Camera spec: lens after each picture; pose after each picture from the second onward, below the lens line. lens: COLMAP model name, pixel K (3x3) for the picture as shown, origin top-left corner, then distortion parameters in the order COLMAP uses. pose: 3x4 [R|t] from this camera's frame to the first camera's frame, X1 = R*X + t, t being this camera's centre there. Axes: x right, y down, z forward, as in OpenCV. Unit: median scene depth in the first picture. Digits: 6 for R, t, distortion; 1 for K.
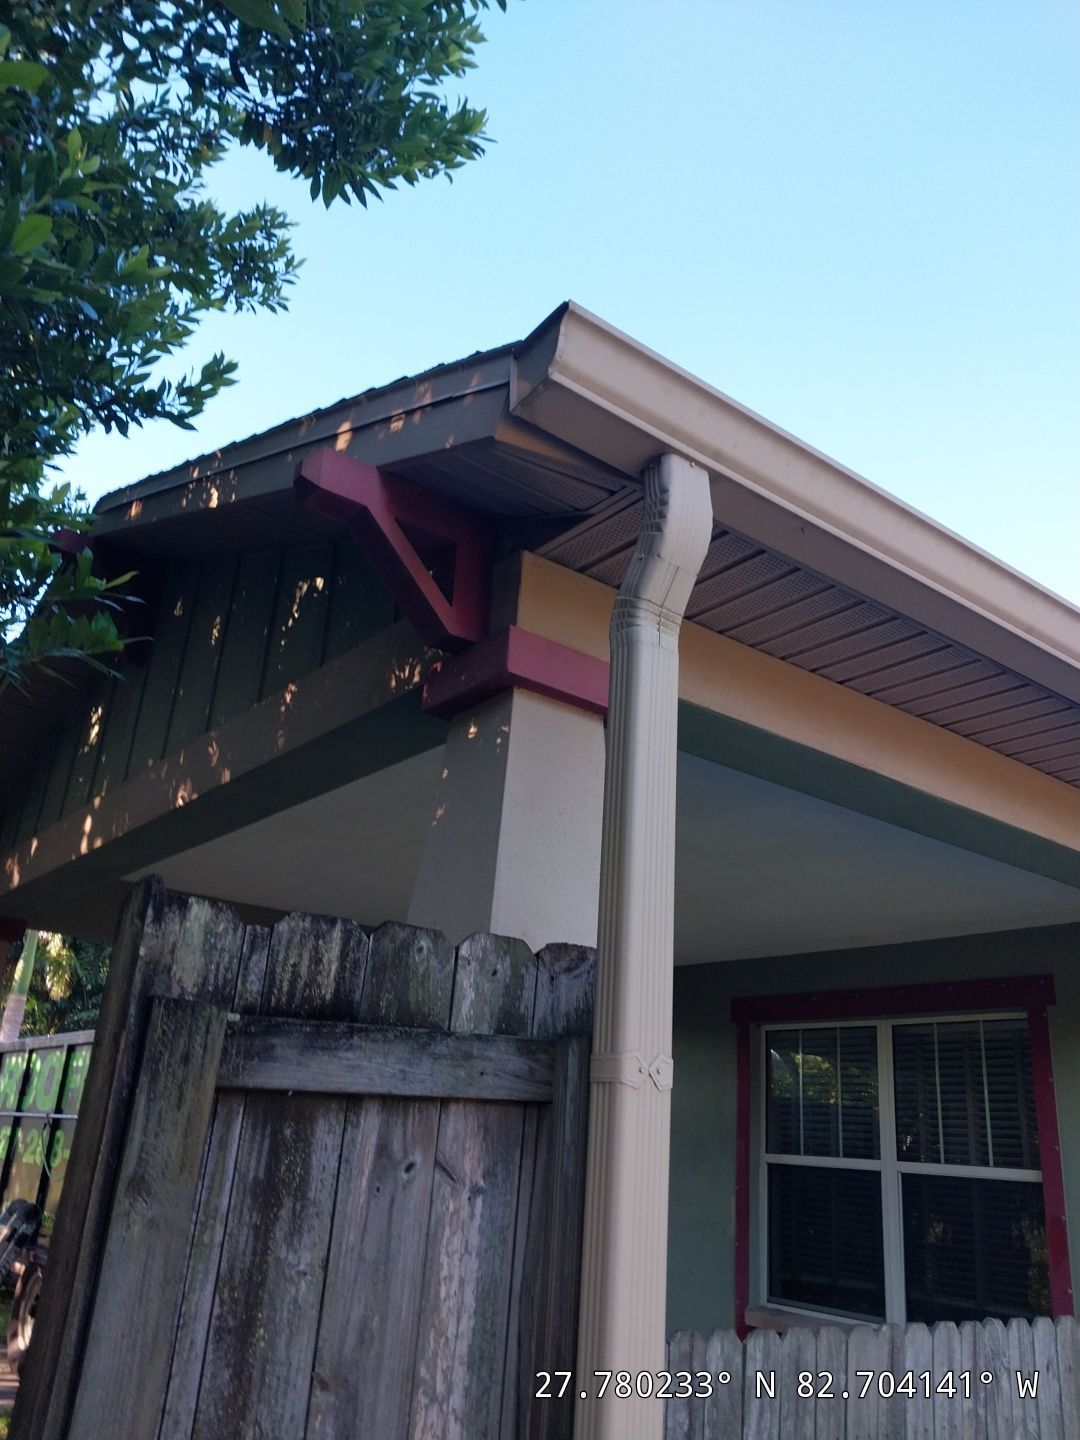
lens RADIAL K [[1142.1, 0, 548.4], [0, 1142.1, 717.2], [0, 0, 1]] dist [0.042319, -0.043371]
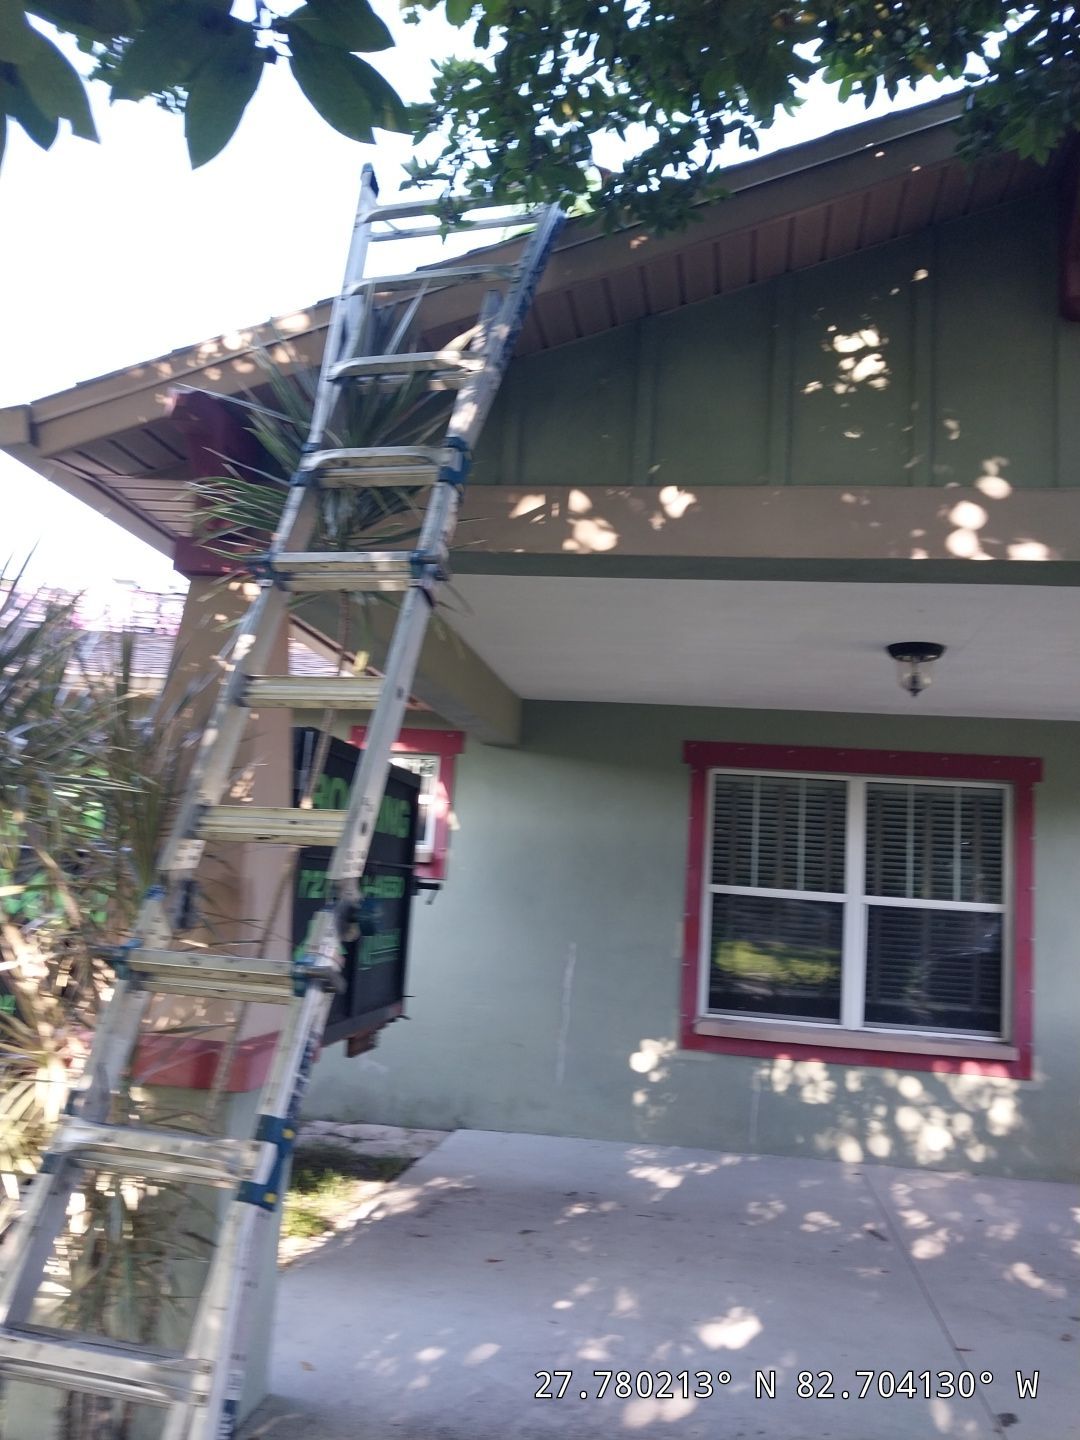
lens RADIAL K [[1142.1, 0, 550.2], [0, 1142.1, 720.3], [0, 0, 1]] dist [0.042319, -0.043371]
pose [[0.774826, 0.087452, 0.626097, -0.682358], [-0.244379, 0.954828, 0.169063, 0.097777], [-0.583030, -0.283999, 0.761197, 0.351071]]
